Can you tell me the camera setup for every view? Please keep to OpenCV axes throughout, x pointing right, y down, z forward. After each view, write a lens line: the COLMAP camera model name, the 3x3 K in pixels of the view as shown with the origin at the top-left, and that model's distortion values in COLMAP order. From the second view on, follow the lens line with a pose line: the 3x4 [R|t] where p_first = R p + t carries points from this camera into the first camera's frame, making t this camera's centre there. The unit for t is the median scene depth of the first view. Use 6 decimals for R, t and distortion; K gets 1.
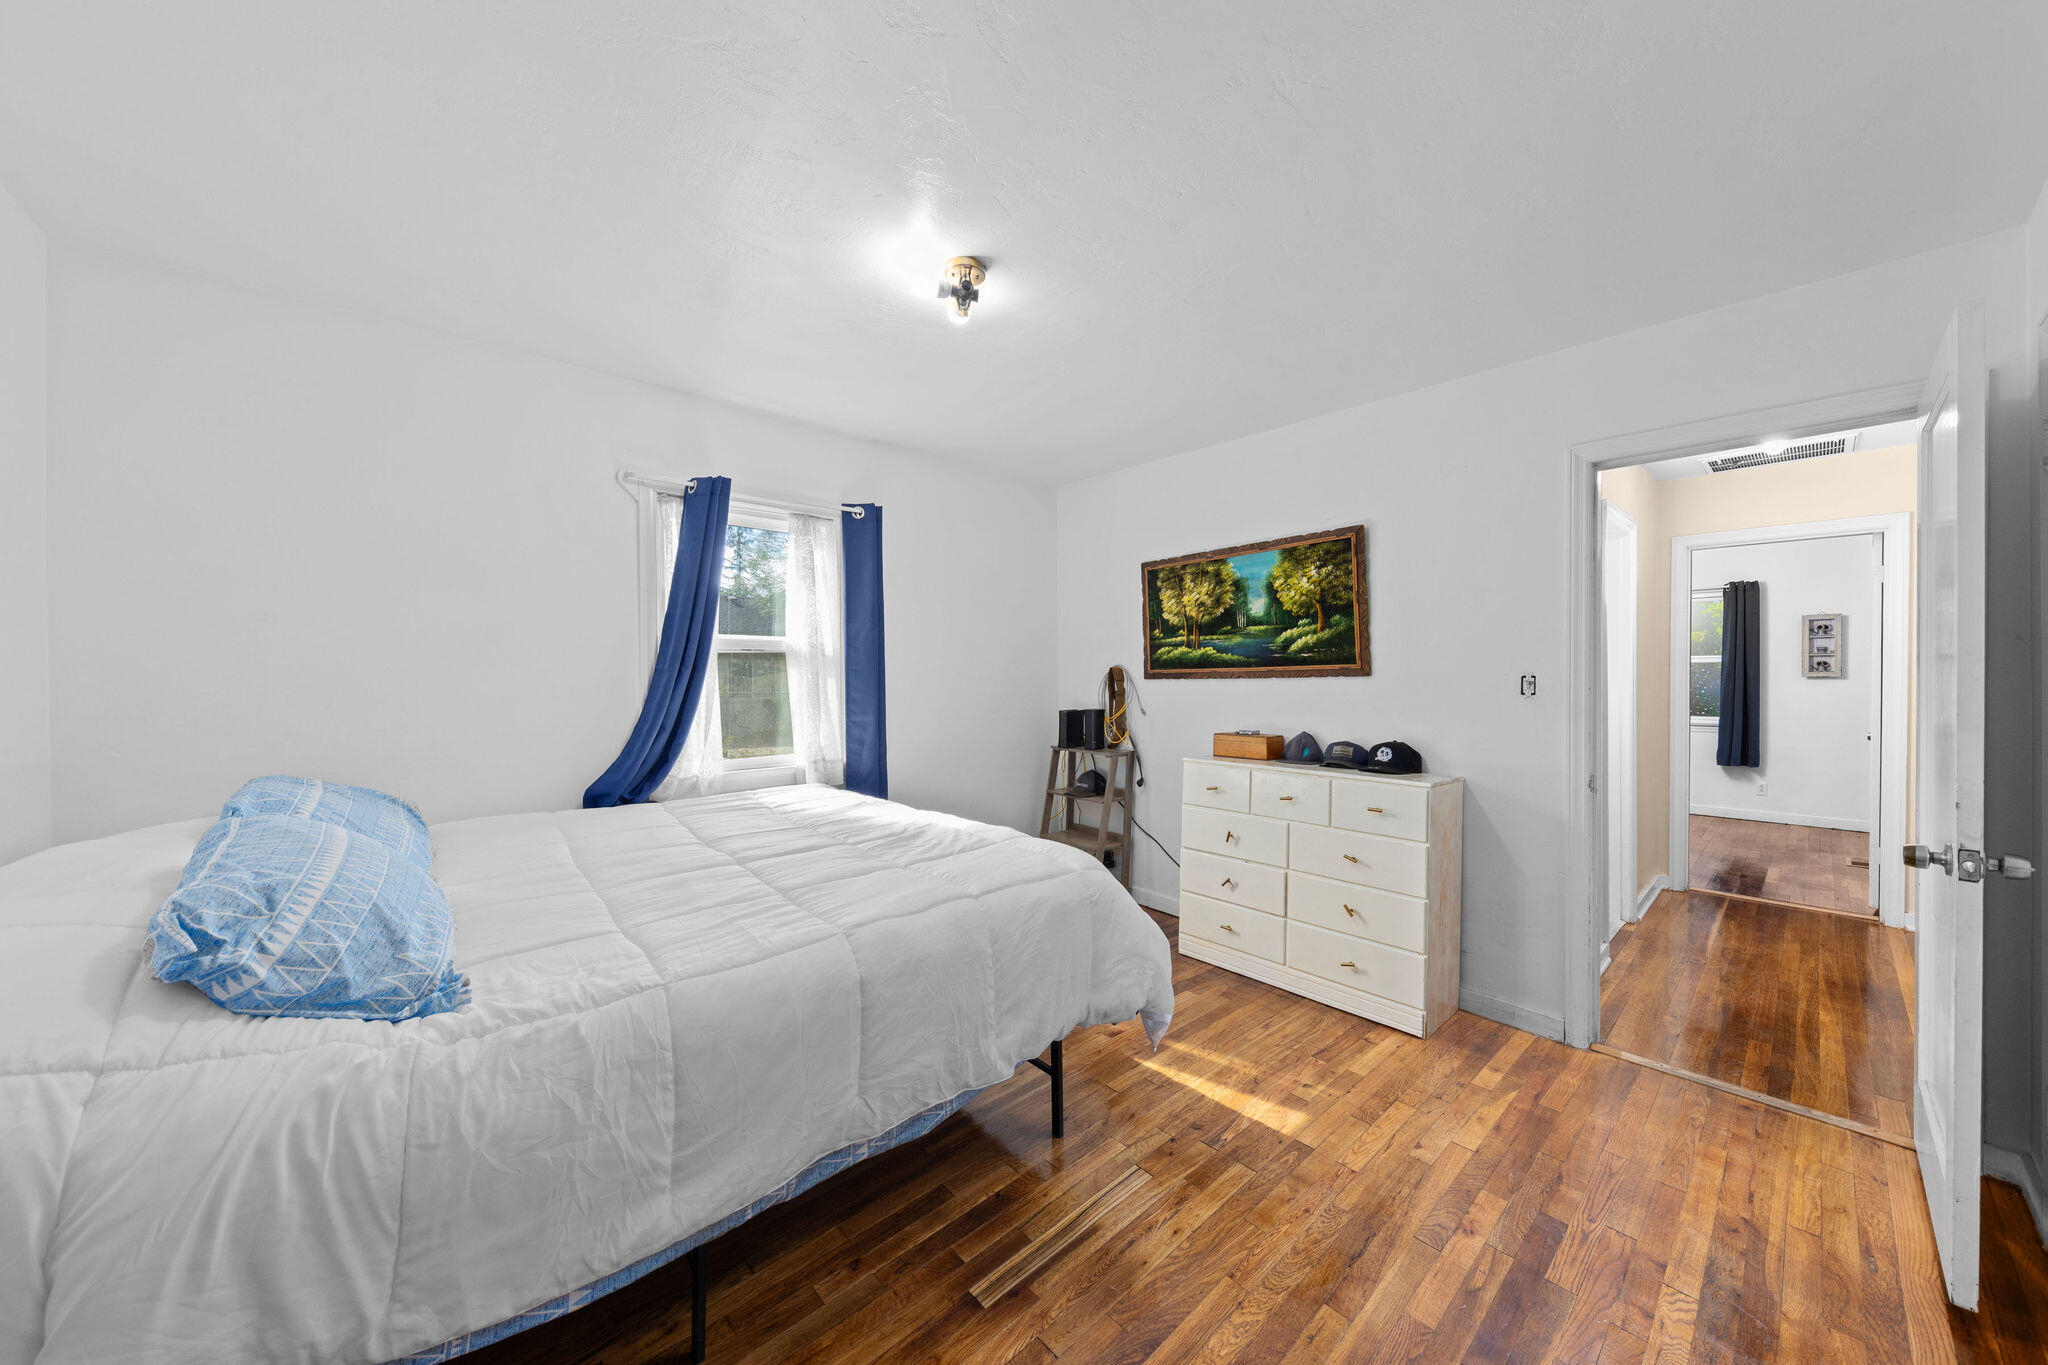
lens RADIAL K [[716.9, 0, 1028.1], [0, 716.9, 681.4], [0, 0, 1]] dist [-0.000807, -0.000055]
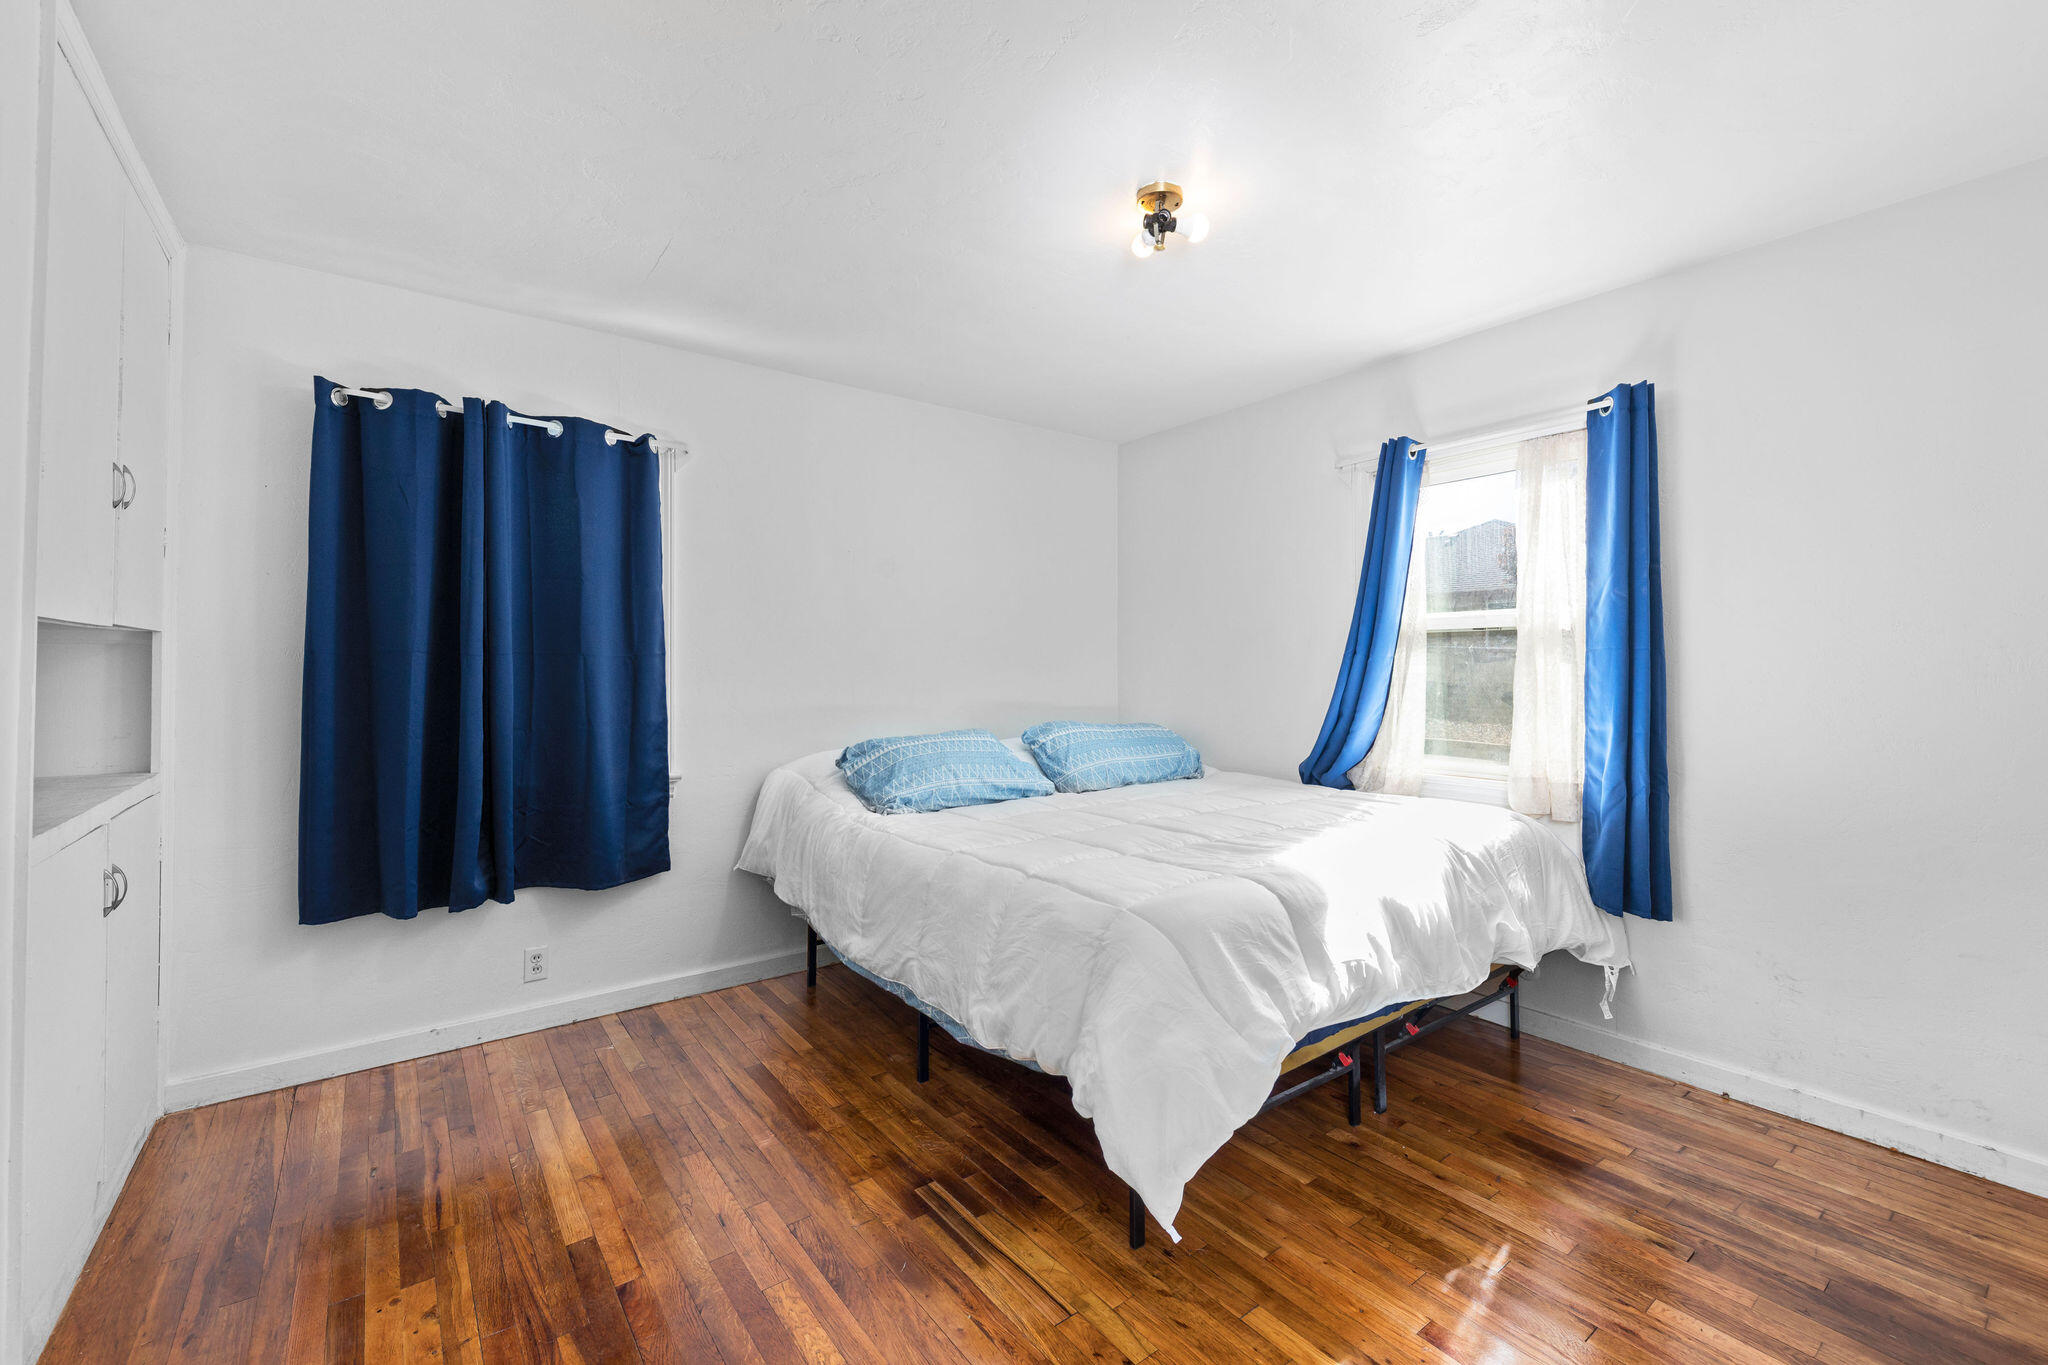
lens RADIAL K [[830.4, 0, 1026.2], [0, 830.4, 667.4], [0, 0, 1]] dist [0.000966, 0.000073]
pose [[-0.089254, 0.000361, -0.996009, 1.164678], [-0.009318, 0.999956, 0.001198, 0.006249], [0.995965, 0.009387, -0.089246, 1.169884]]
